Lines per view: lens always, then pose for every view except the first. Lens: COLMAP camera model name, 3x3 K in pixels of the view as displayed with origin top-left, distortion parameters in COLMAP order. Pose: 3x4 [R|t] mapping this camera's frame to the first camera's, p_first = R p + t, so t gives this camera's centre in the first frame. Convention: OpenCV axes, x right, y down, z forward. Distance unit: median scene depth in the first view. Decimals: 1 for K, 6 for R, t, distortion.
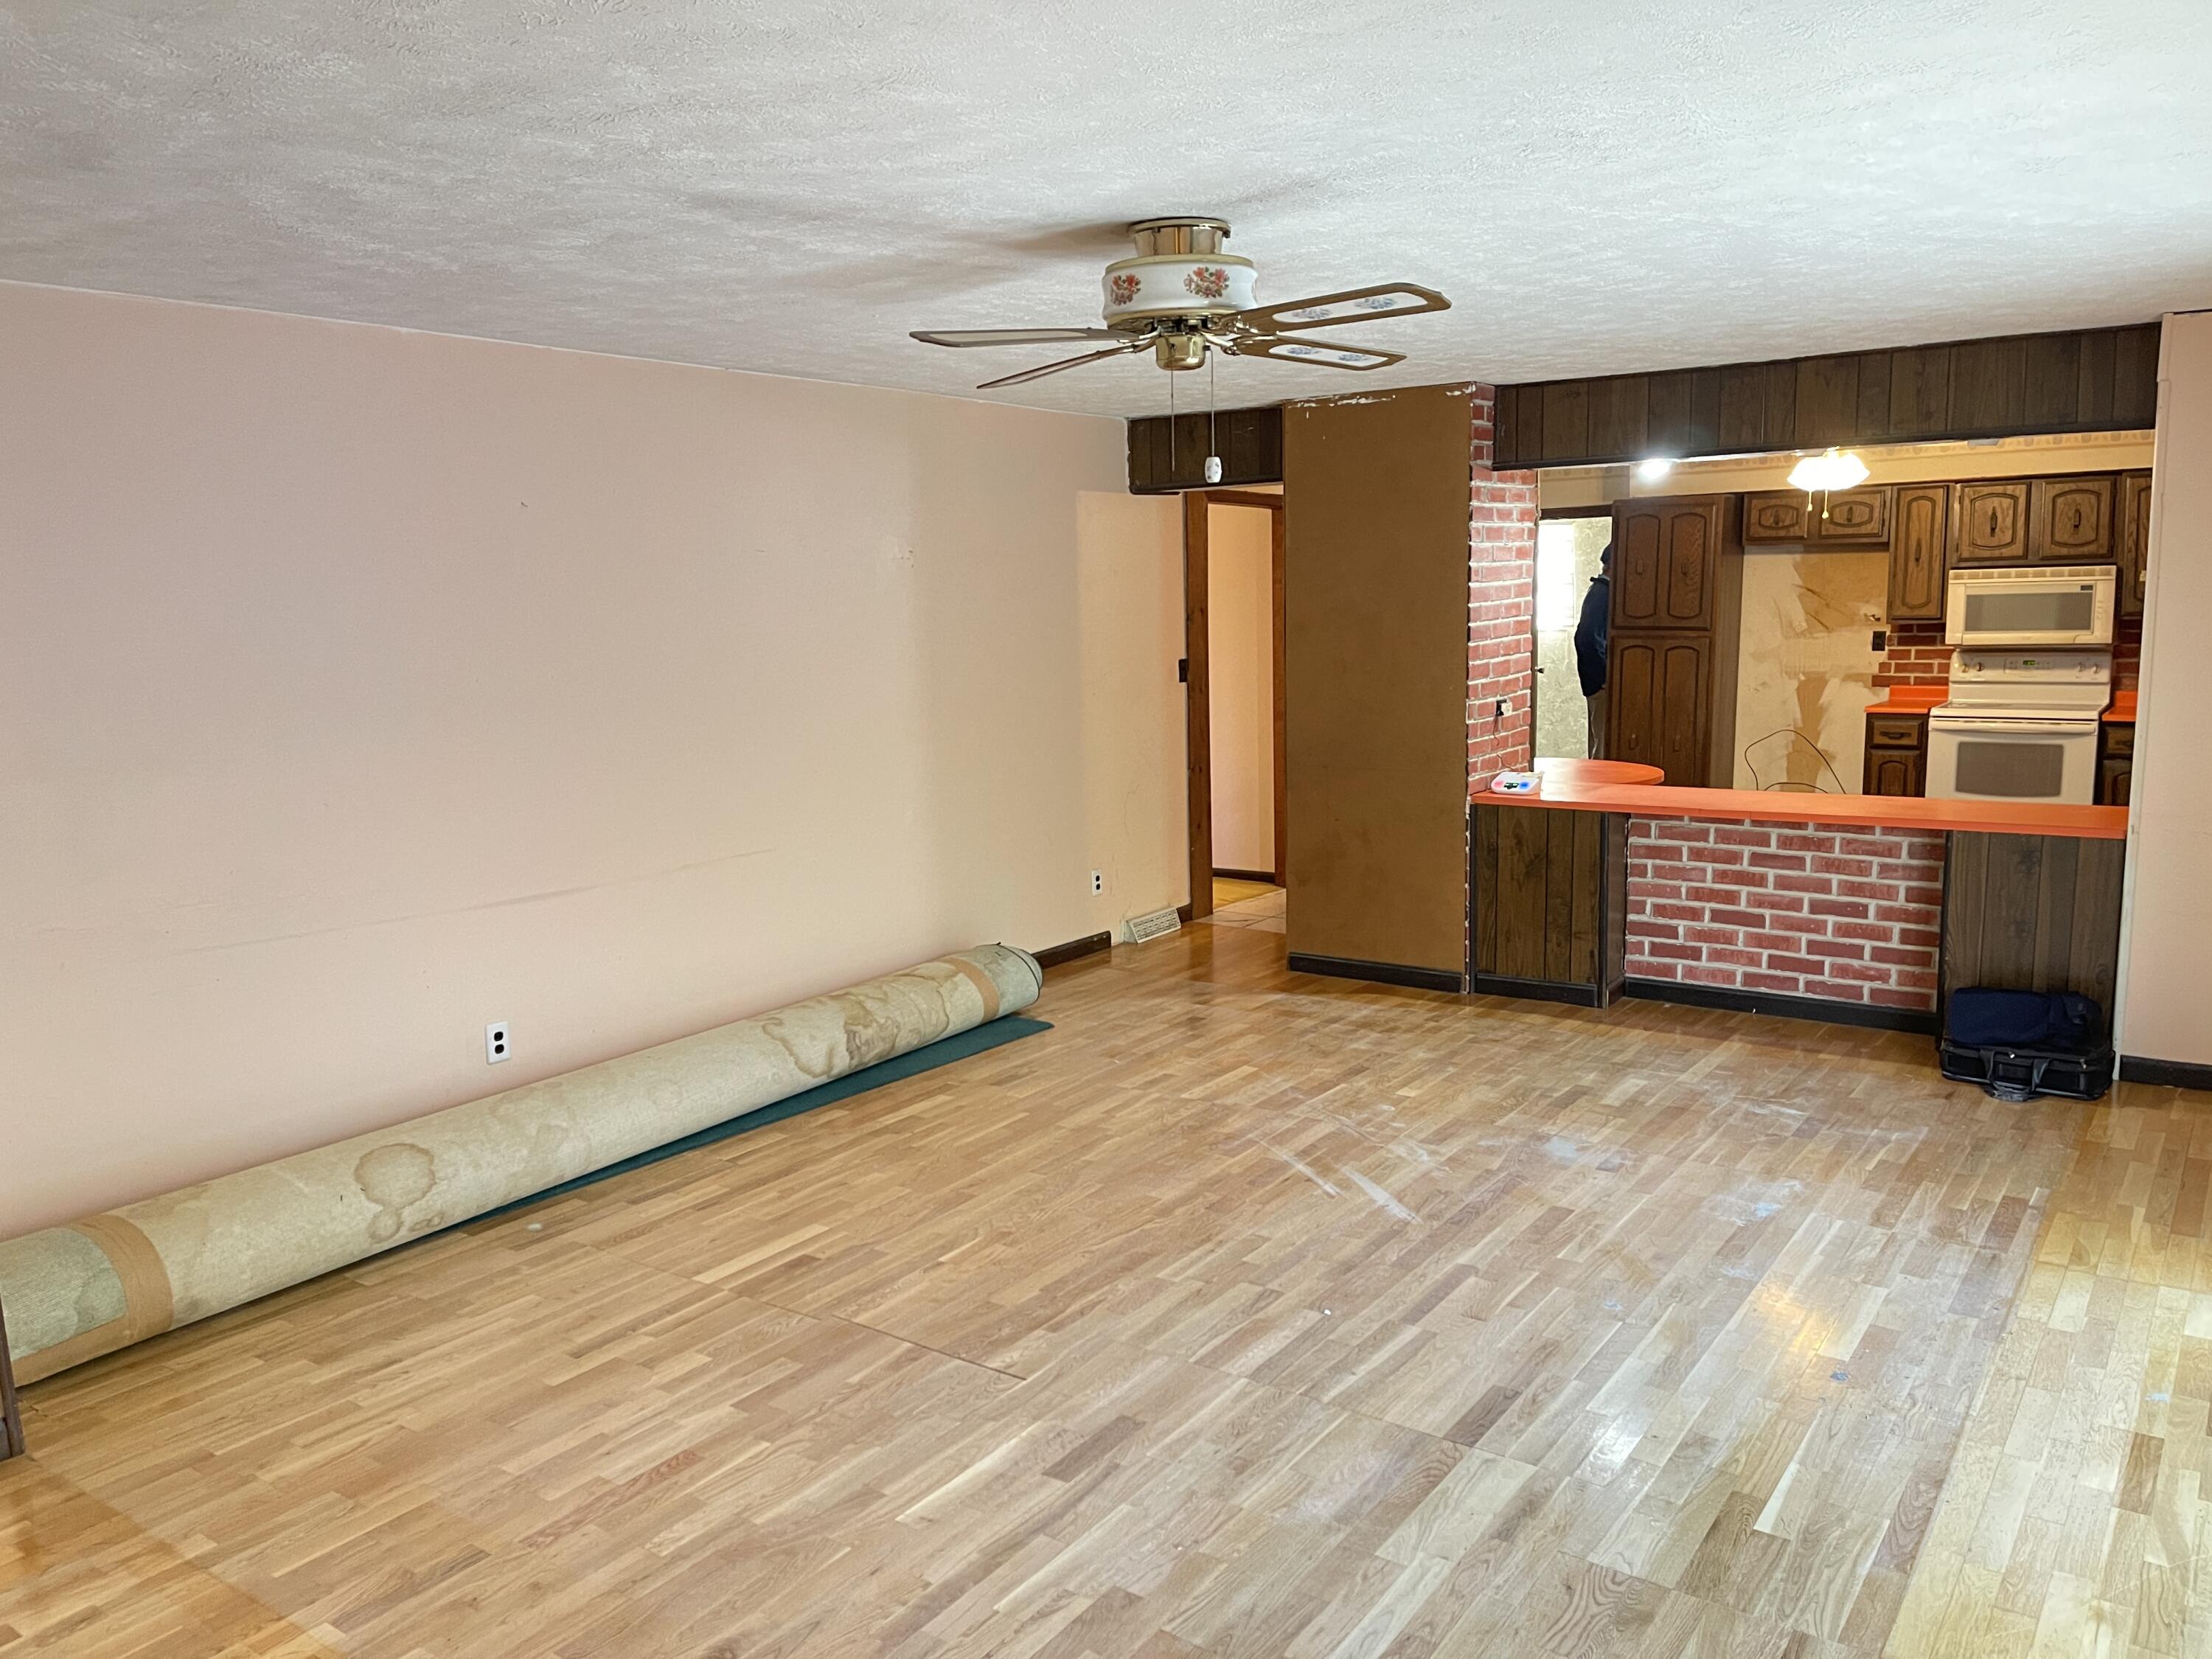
lens RADIAL K [[1675.5, 0, 1107.4], [0, 1675.5, 828.1], [0, 0, 1]] dist [0.054492, -0.007682]
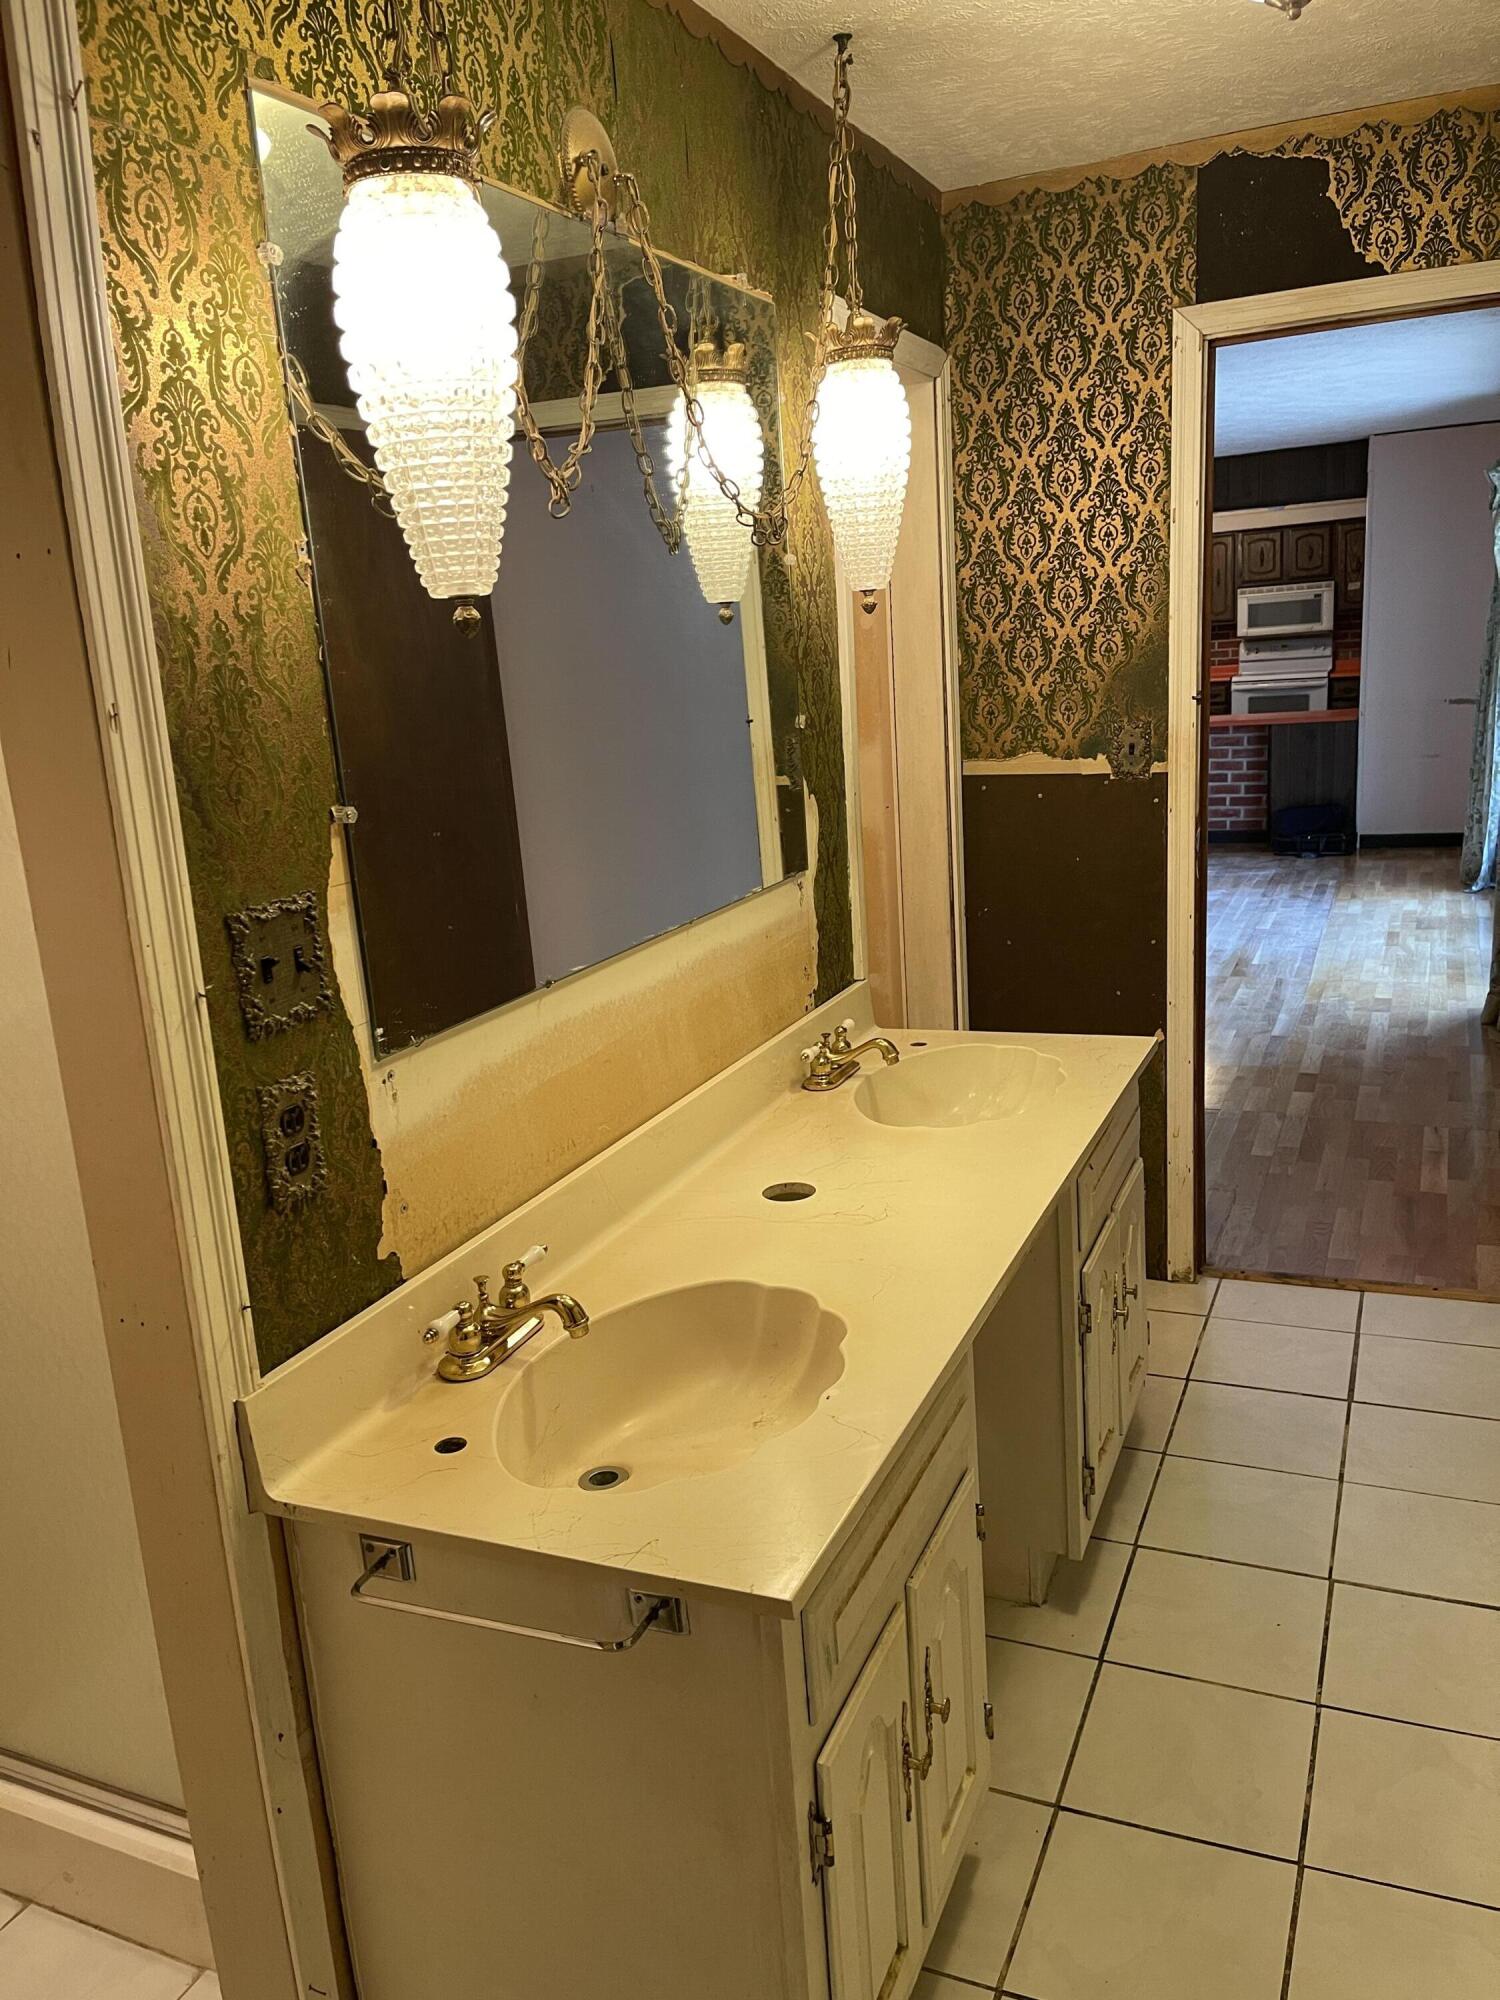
lens RADIAL K [[1514.9, 0, 747.0], [0, 1514.9, 996.9], [0, 0, 1]] dist [0.054492, -0.007682]
pose [[0.979795, -0.085759, 0.180687, -0.256810], [0.071114, 0.993751, 0.086038, 0.075162], [-0.186936, -0.071450, 0.979770, -0.356921]]
